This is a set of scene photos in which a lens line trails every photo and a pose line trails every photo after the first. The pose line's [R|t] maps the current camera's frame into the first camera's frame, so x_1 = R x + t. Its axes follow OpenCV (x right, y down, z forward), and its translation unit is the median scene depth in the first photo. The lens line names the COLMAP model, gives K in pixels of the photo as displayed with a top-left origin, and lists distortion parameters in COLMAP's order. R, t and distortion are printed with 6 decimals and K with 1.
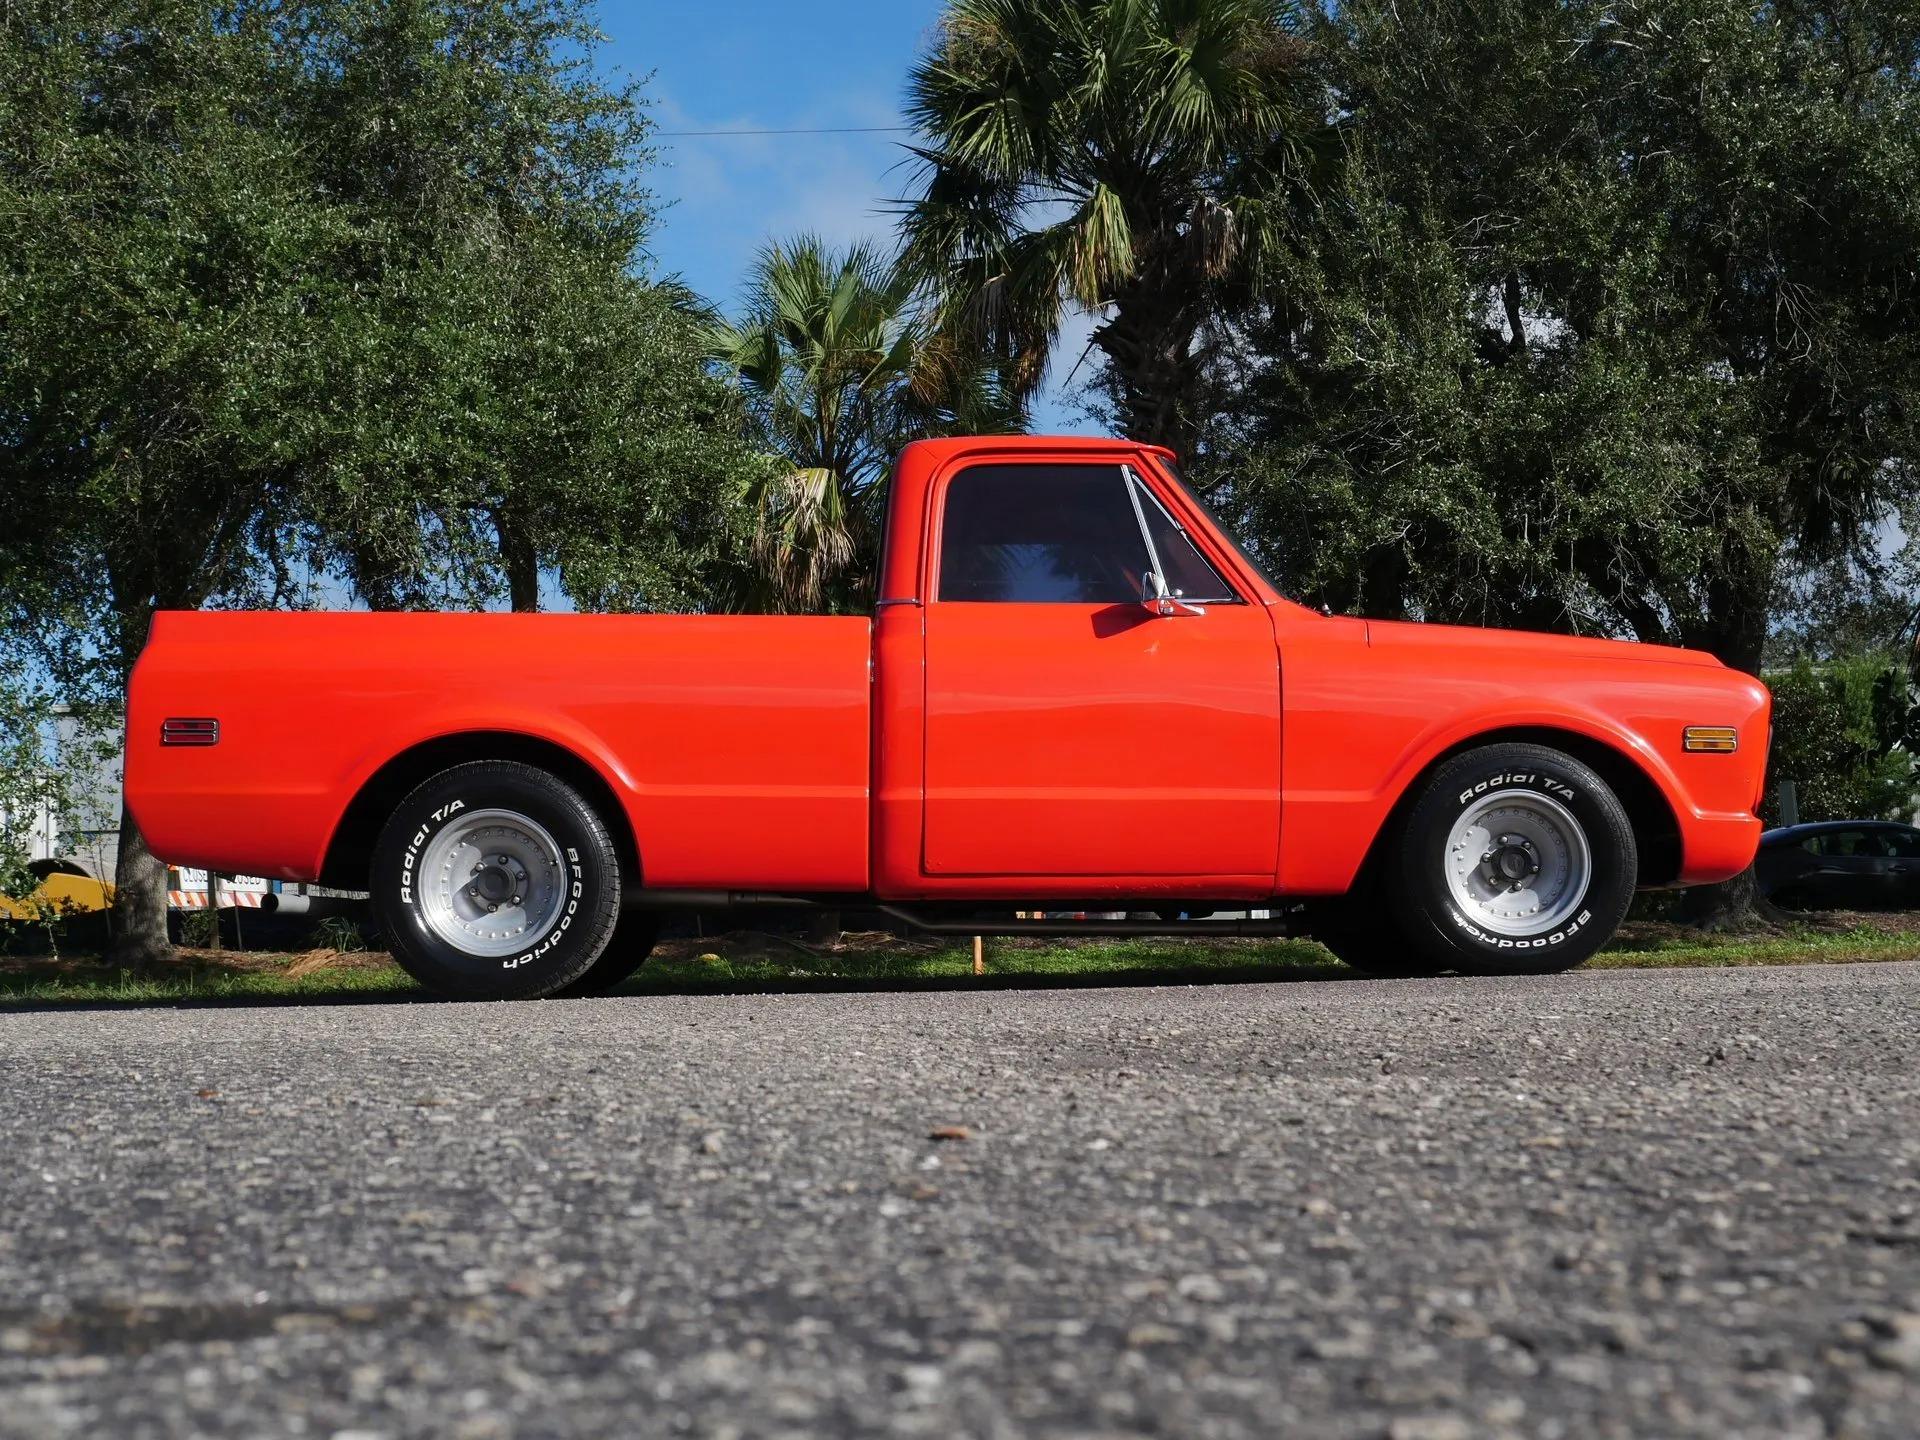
lens RADIAL K [[2682.0, 0, 967.6], [0, 2682.0, 724.0], [0, 0, 1]] dist [-0.007982, 0.021356]
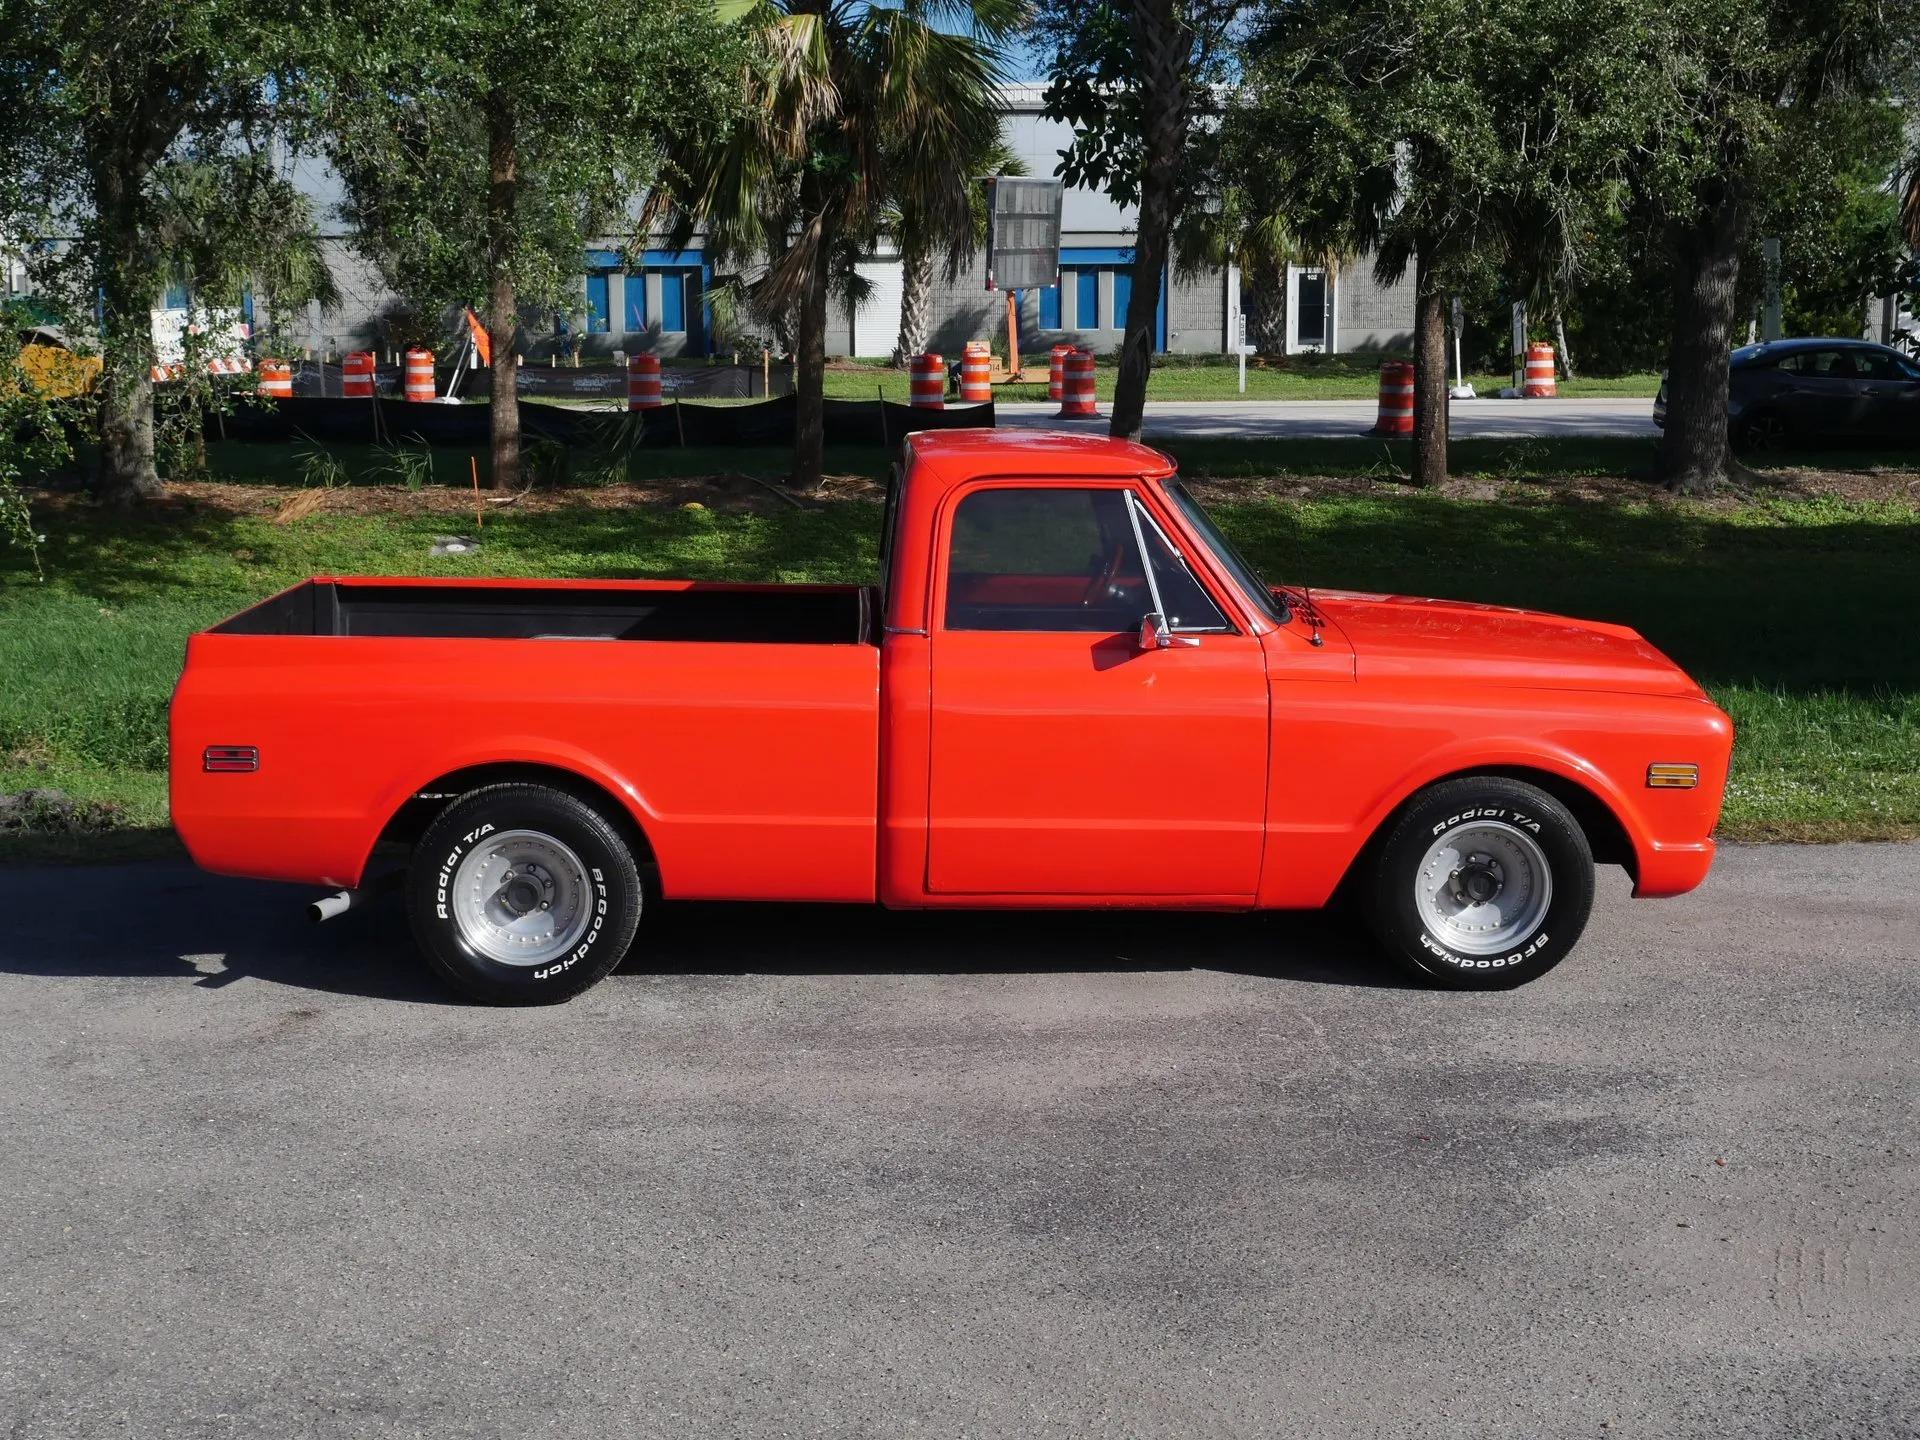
lens RADIAL K [[2682.0, 0, 967.6], [0, 2682.0, 724.0], [0, 0, 1]] dist [-0.007982, 0.021356]
pose [[0.999798, 0.015357, 0.013000, -0.014737], [-0.018046, 0.970152, 0.241824, -0.260141], [-0.008898, -0.242010, 0.970233, -0.017887]]
